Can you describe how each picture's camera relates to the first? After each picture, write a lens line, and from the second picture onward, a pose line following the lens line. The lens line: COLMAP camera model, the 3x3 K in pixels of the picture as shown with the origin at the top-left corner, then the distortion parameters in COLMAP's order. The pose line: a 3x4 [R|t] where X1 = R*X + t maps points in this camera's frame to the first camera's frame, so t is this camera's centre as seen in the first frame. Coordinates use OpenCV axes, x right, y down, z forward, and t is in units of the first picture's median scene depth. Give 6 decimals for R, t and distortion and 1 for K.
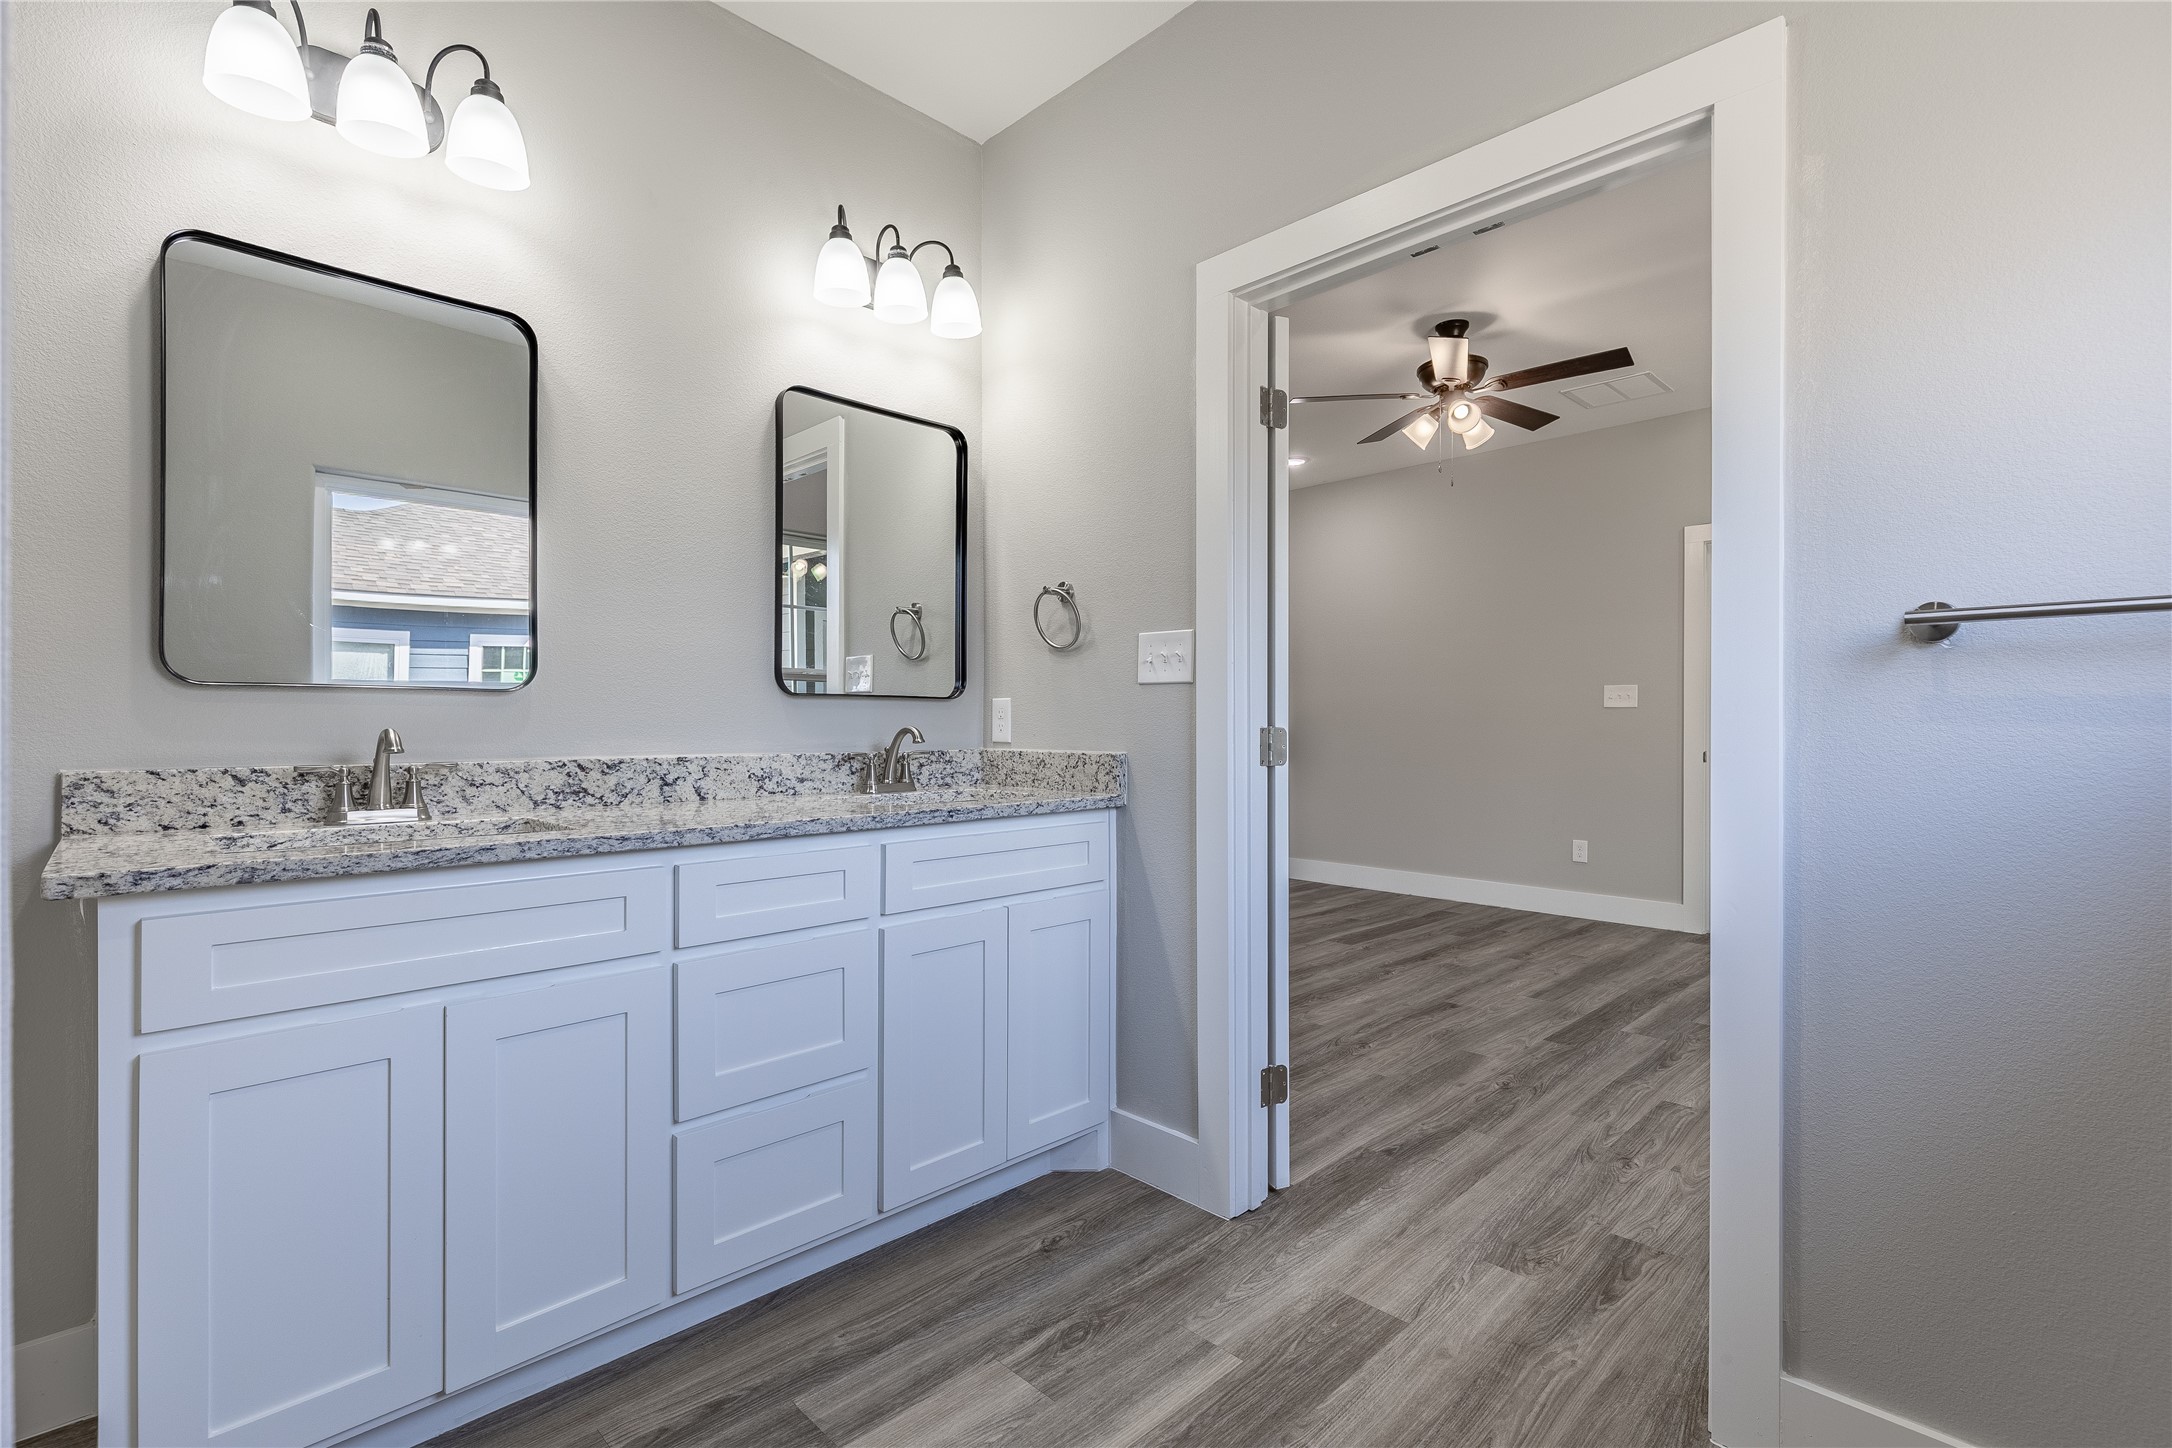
lens RADIAL K [[990.4, 0, 1085.4], [0, 990.4, 718.2], [0, 0, 1]] dist [0.009284, -0.000964]
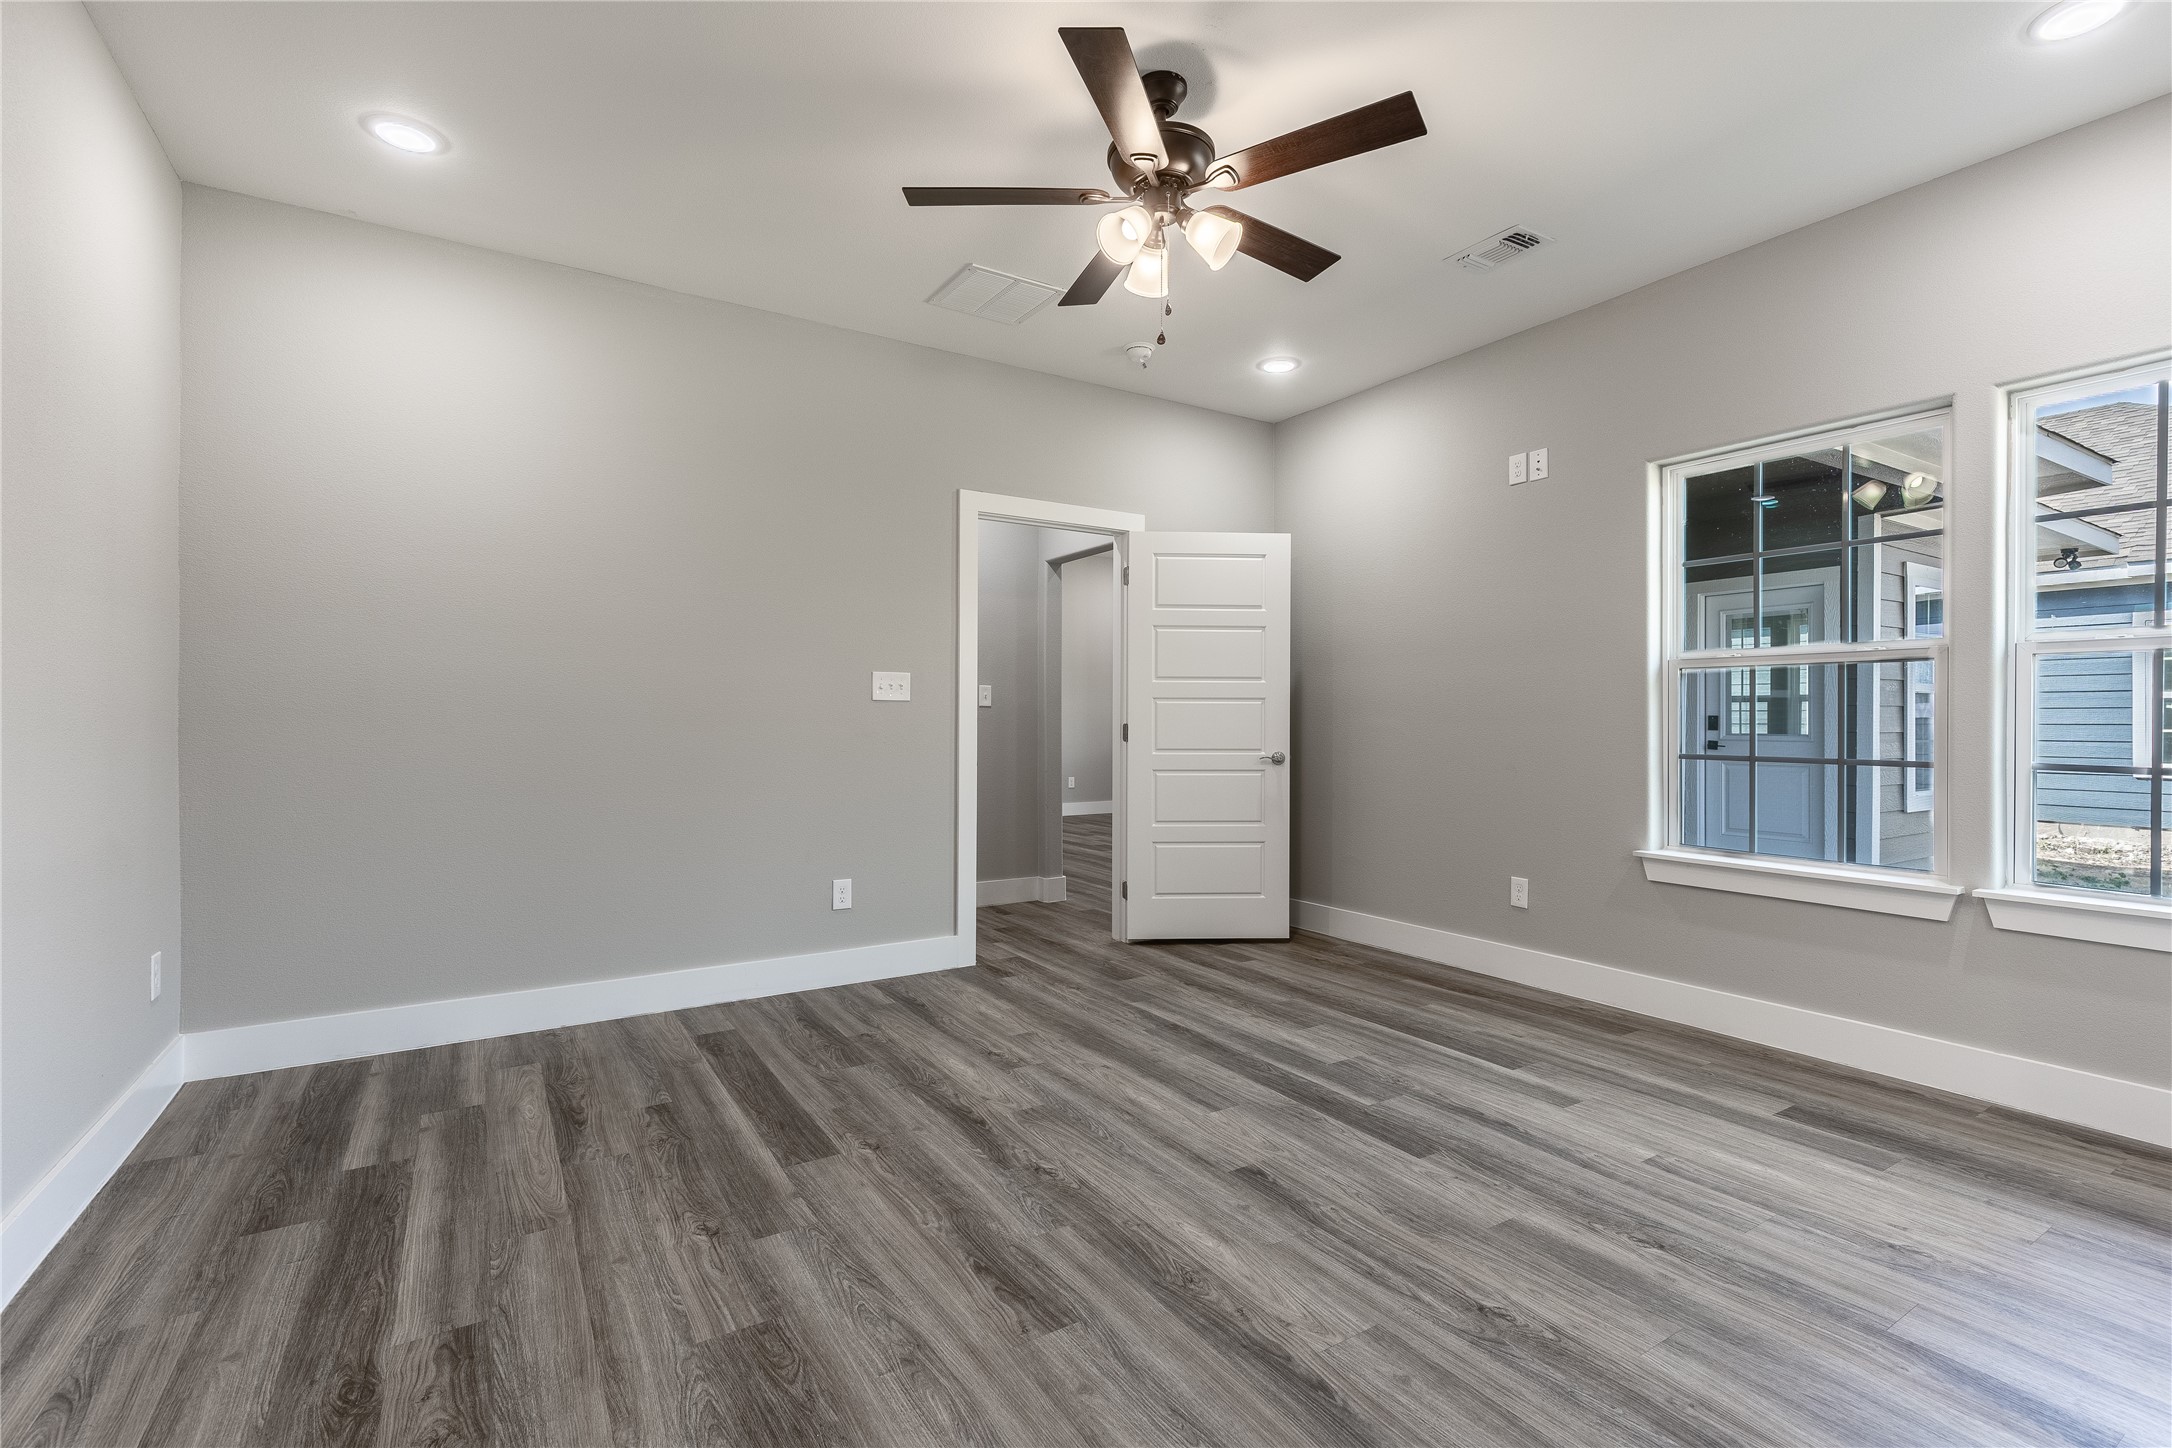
lens RADIAL K [[990.4, 0, 1114.4], [0, 990.4, 705.0], [0, 0, 1]] dist [0.009284, -0.000964]
pose [[0.200010, 0.008234, 0.979759, -0.286674], [-0.001840, 0.999966, -0.008028, -0.001102], [-0.979792, -0.000197, 0.200018, 1.035446]]
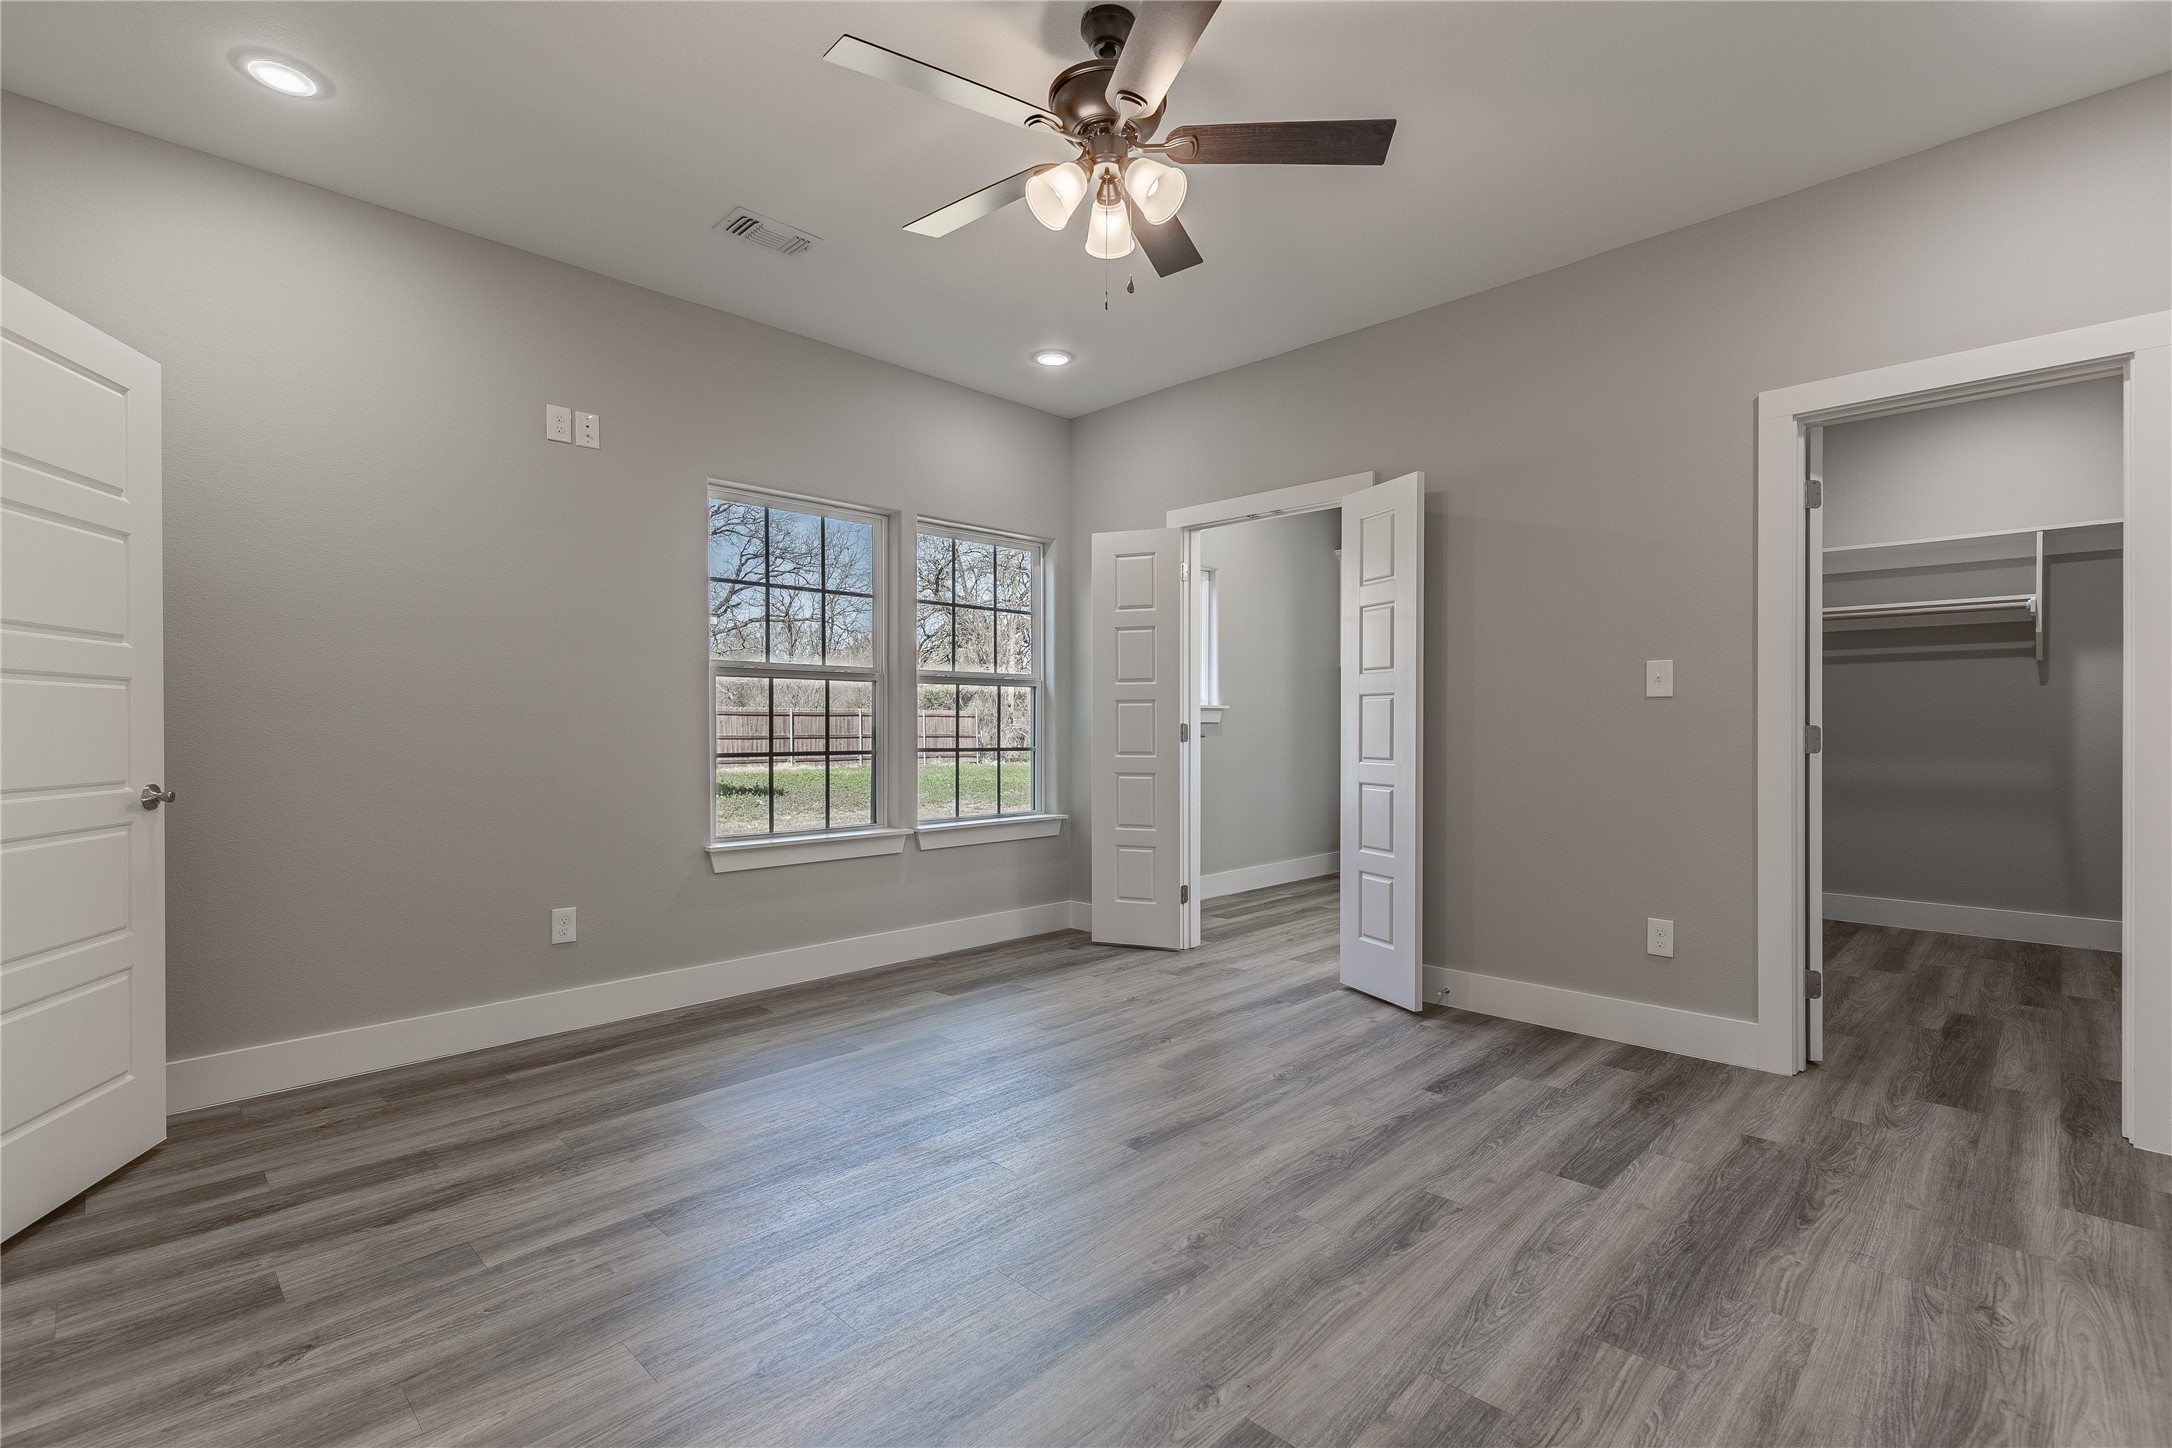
lens RADIAL K [[990.4, 0, 1095.3], [0, 990.4, 724.2], [0, 0, 1]] dist [0.009284, -0.000964]
pose [[-0.999722, -0.005601, -0.022924, 0.447447], [-0.005542, 0.999981, -0.002652, 0.007882], [0.022938, -0.002524, -0.999734, 1.805060]]
